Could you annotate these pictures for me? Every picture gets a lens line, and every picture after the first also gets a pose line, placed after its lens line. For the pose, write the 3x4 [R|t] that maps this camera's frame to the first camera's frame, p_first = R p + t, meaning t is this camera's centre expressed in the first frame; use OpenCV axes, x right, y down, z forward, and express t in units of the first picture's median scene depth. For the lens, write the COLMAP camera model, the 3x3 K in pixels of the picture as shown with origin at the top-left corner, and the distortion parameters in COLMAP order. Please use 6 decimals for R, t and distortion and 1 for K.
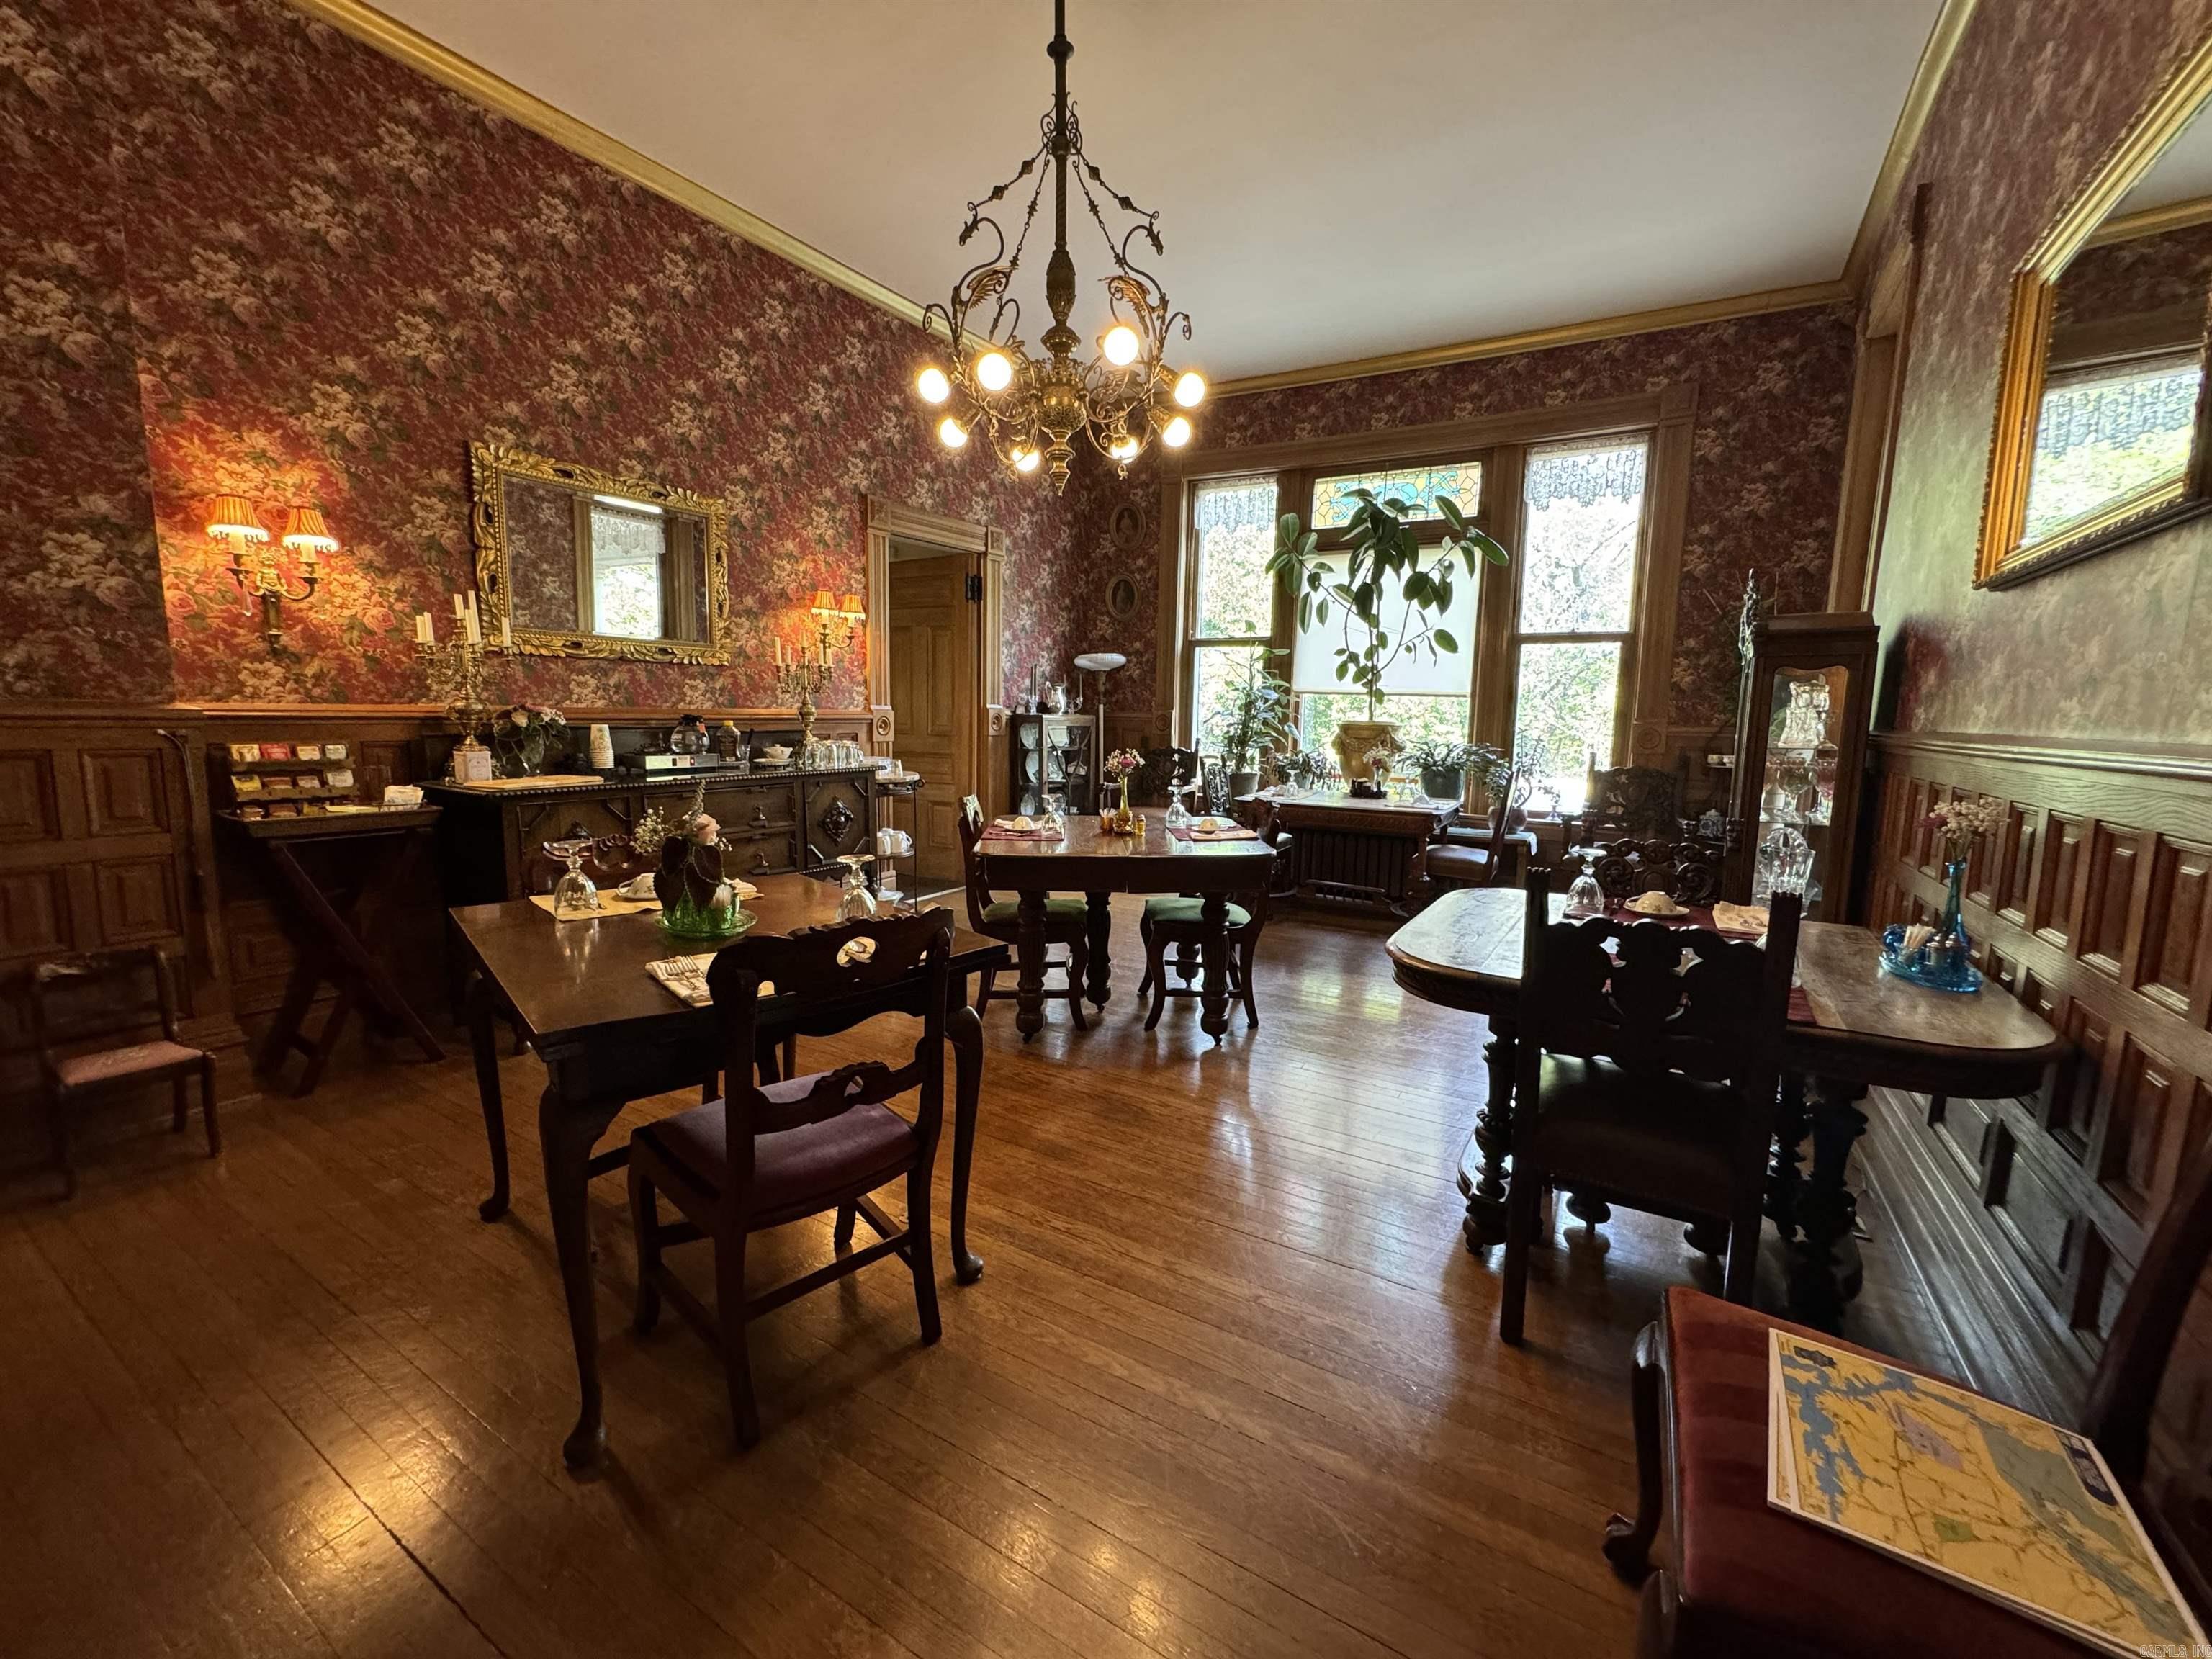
lens RADIAL K [[885.6, 0, 1106.5], [0, 885.6, 829.8], [0, 0, 1]] dist [-0.003517, 0.000220]
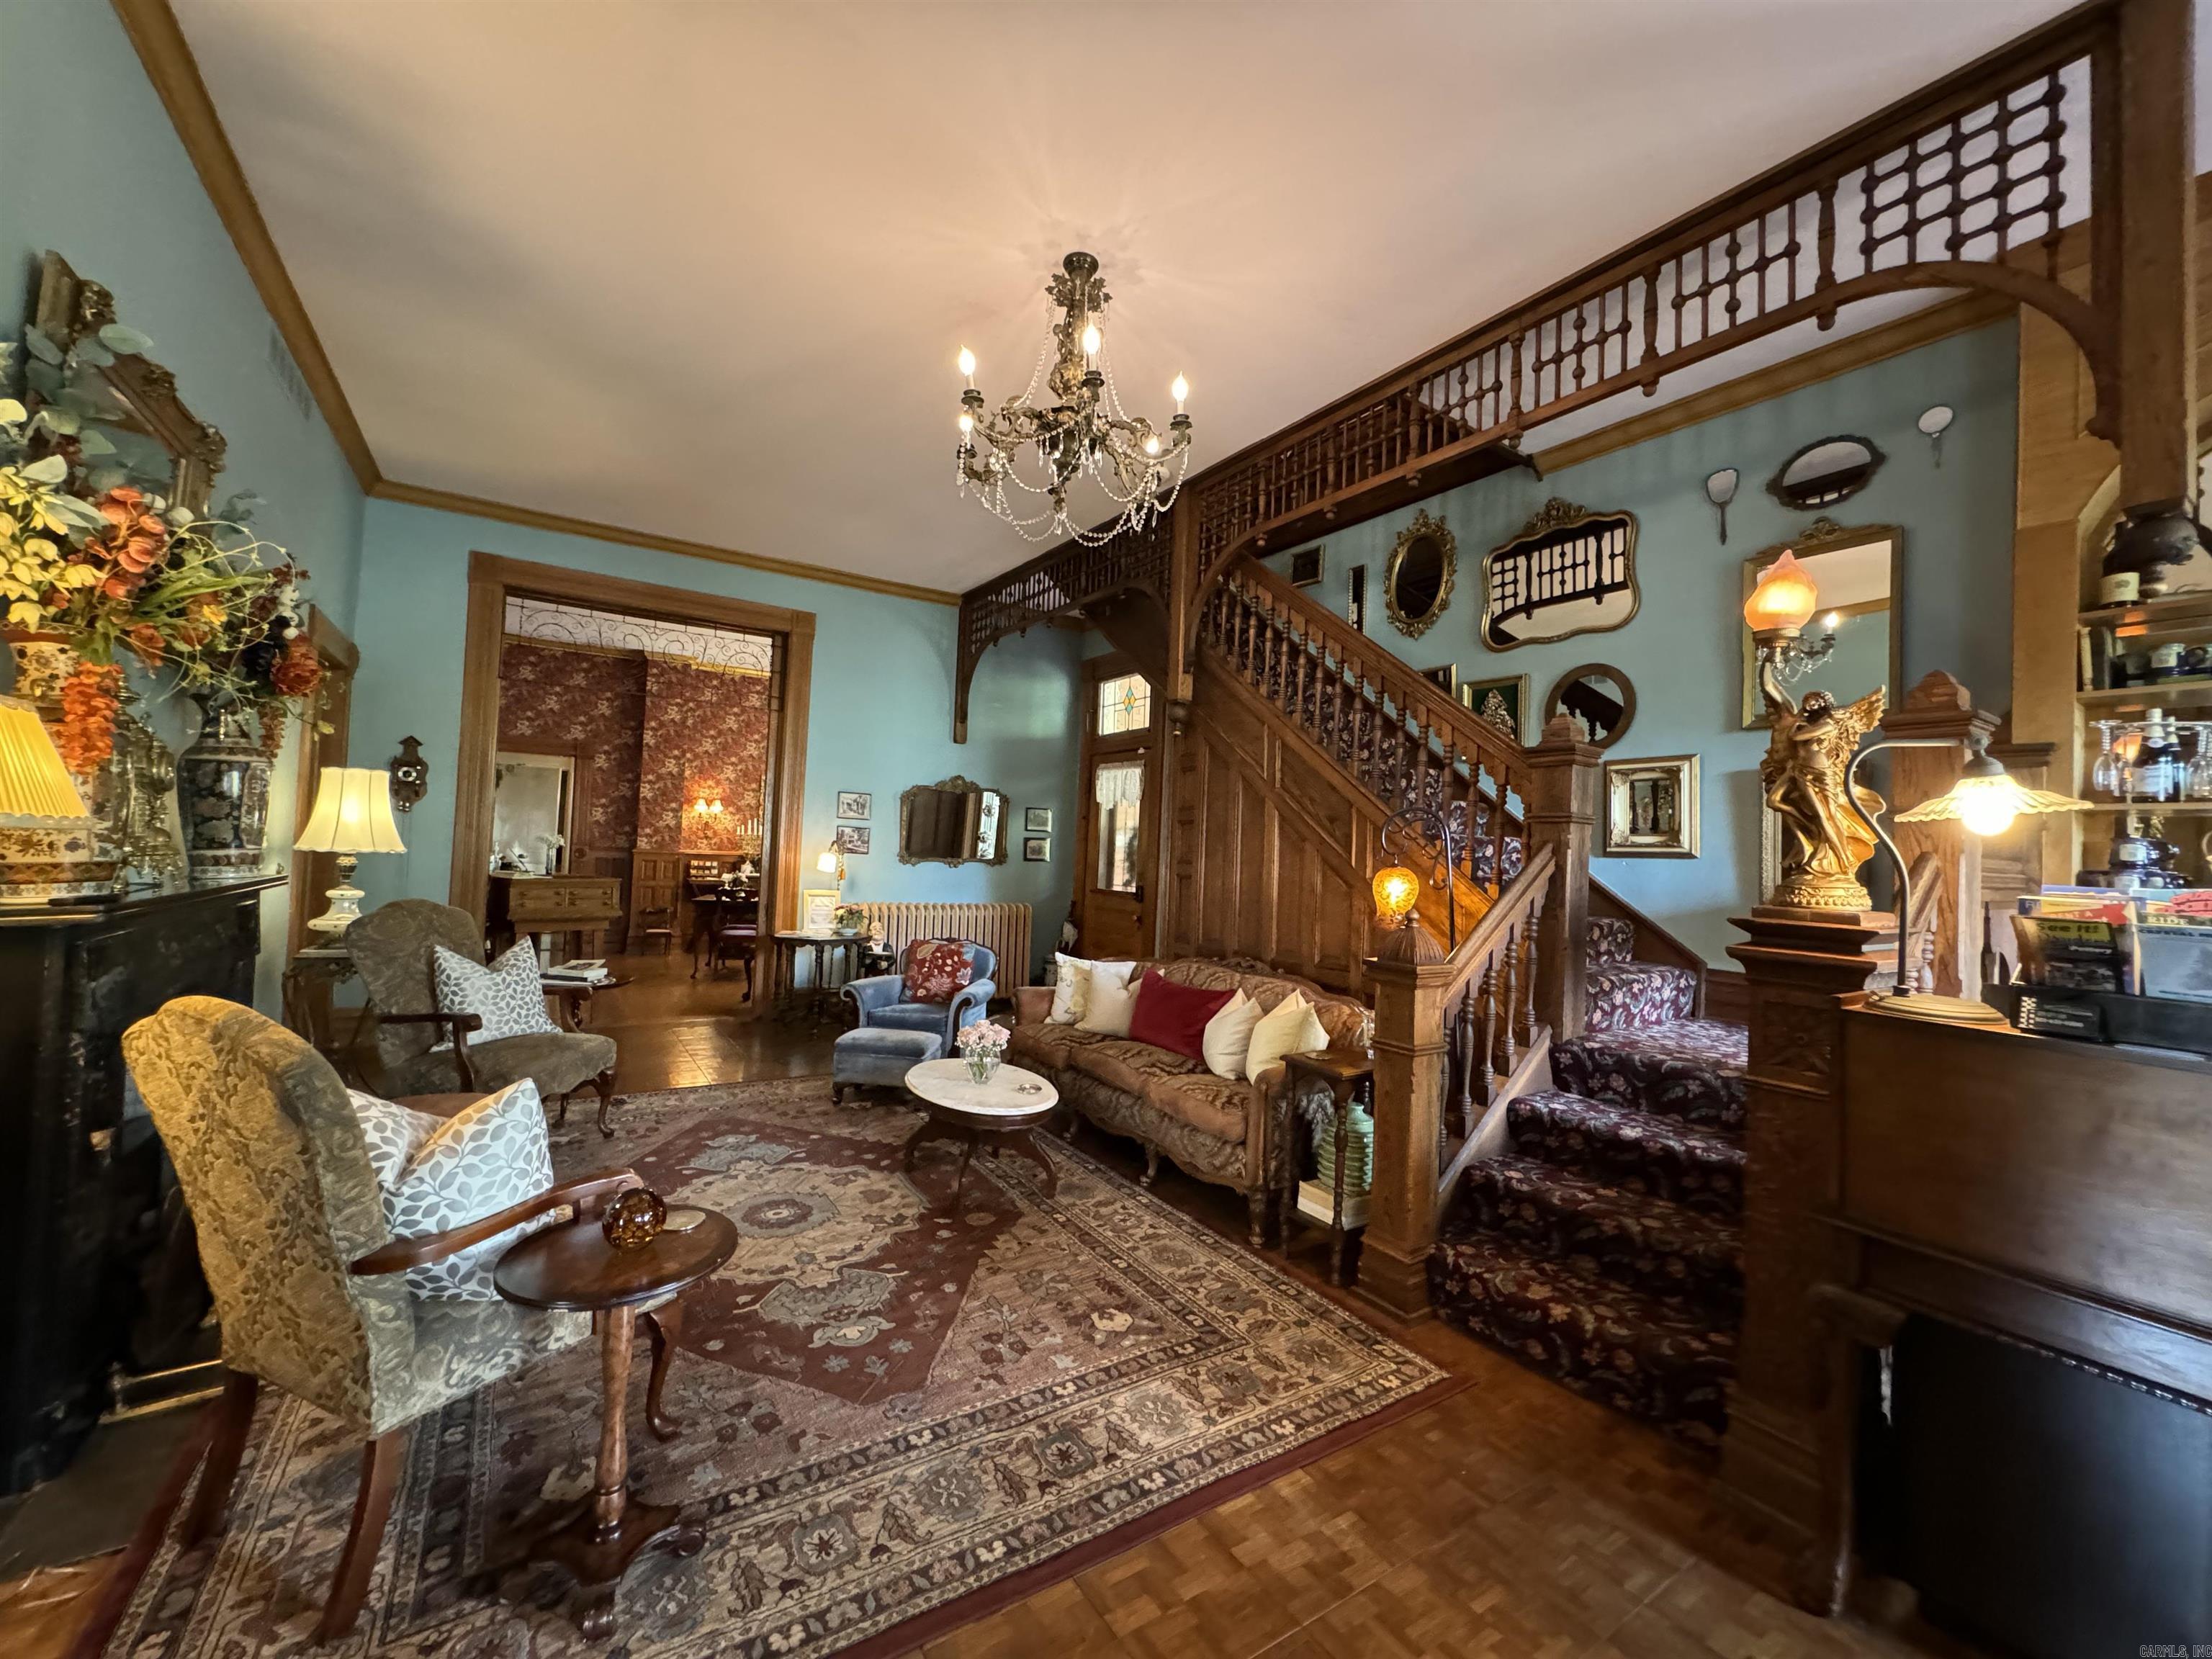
lens RADIAL K [[885.6, 0, 1107.9], [0, 885.6, 823.8], [0, 0, 1]] dist [-0.003517, 0.000220]
pose [[0.902291, 0.003914, -0.431109, 2.274039], [-0.080010, 0.984108, -0.158522, 0.207939], [0.423637, 0.177526, 0.888266, -1.663460]]
